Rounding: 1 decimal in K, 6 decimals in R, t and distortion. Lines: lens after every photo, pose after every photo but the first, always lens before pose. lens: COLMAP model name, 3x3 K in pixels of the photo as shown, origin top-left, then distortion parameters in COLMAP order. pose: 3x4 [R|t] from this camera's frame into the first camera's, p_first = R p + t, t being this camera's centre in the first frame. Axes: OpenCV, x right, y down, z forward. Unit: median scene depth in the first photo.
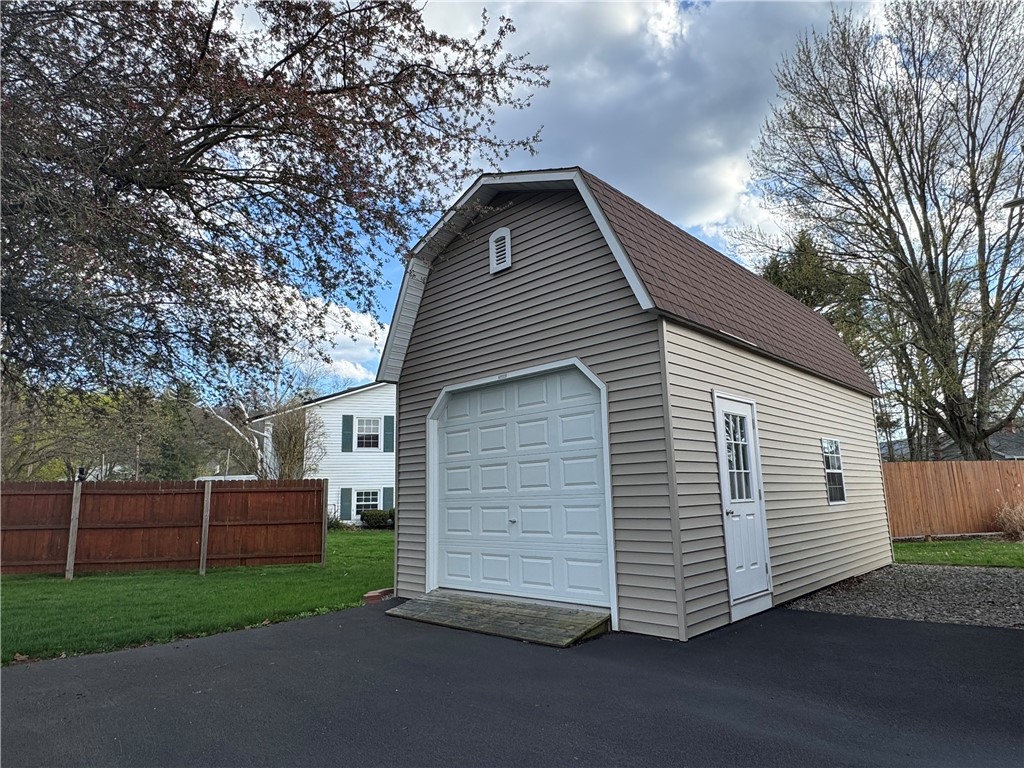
lens RADIAL K [[602.0, 0, 516.6], [0, 602.0, 388.0], [0, 0, 1]] dist [-0.007680, 0.001035]
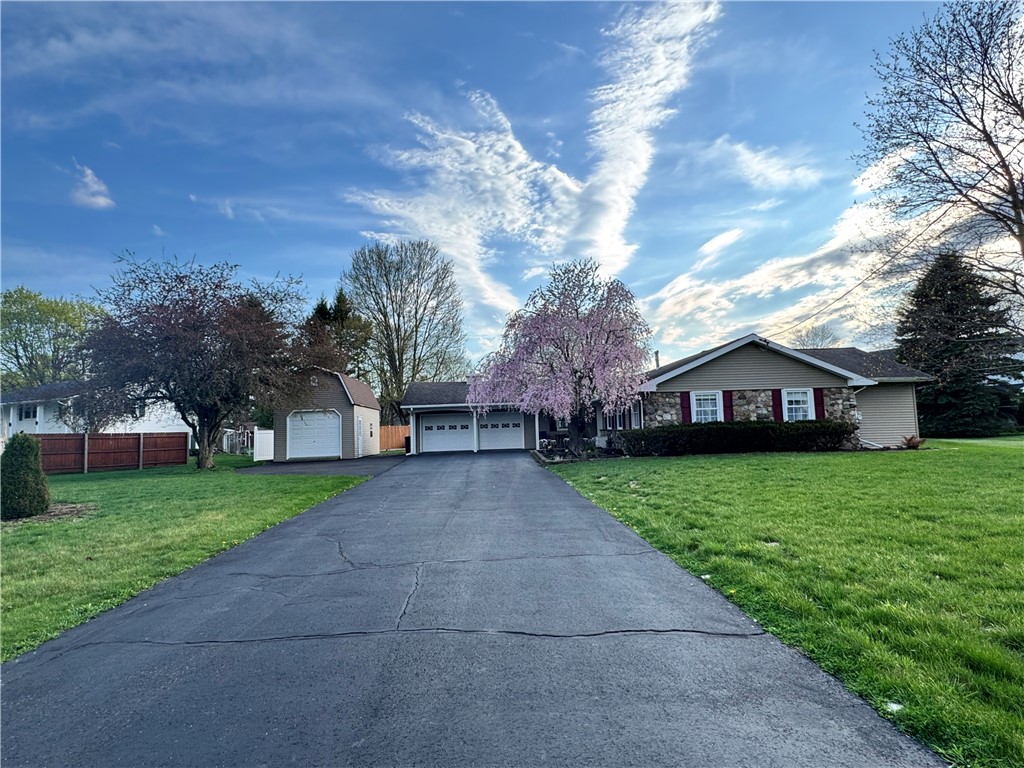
lens RADIAL K [[545.8, 0, 513.3], [0, 545.8, 385.3], [0, 0, 1]] dist [0.000375, -0.000655]
pose [[0.676099, 0.061488, 0.734240, -1.671631], [-0.117008, 0.992826, 0.024600, -0.394992], [-0.727461, -0.102544, 0.678444, -2.351876]]
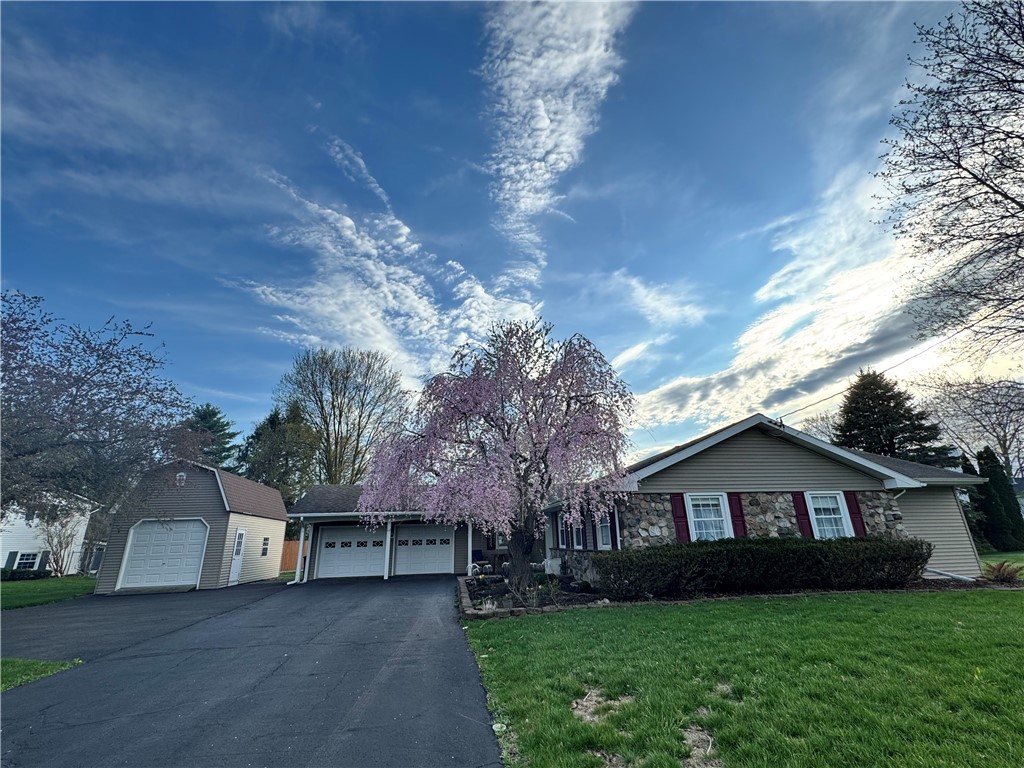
lens RADIAL K [[444.6, 0, 511.2], [0, 444.6, 386.8], [0, 0, 1]] dist [-0.003262, -0.000451]
pose [[0.600968, 0.270527, 0.752099, -0.784741], [-0.131077, 0.961596, -0.241145, -0.314268], [-0.788452, 0.046338, 0.613348, -1.709023]]
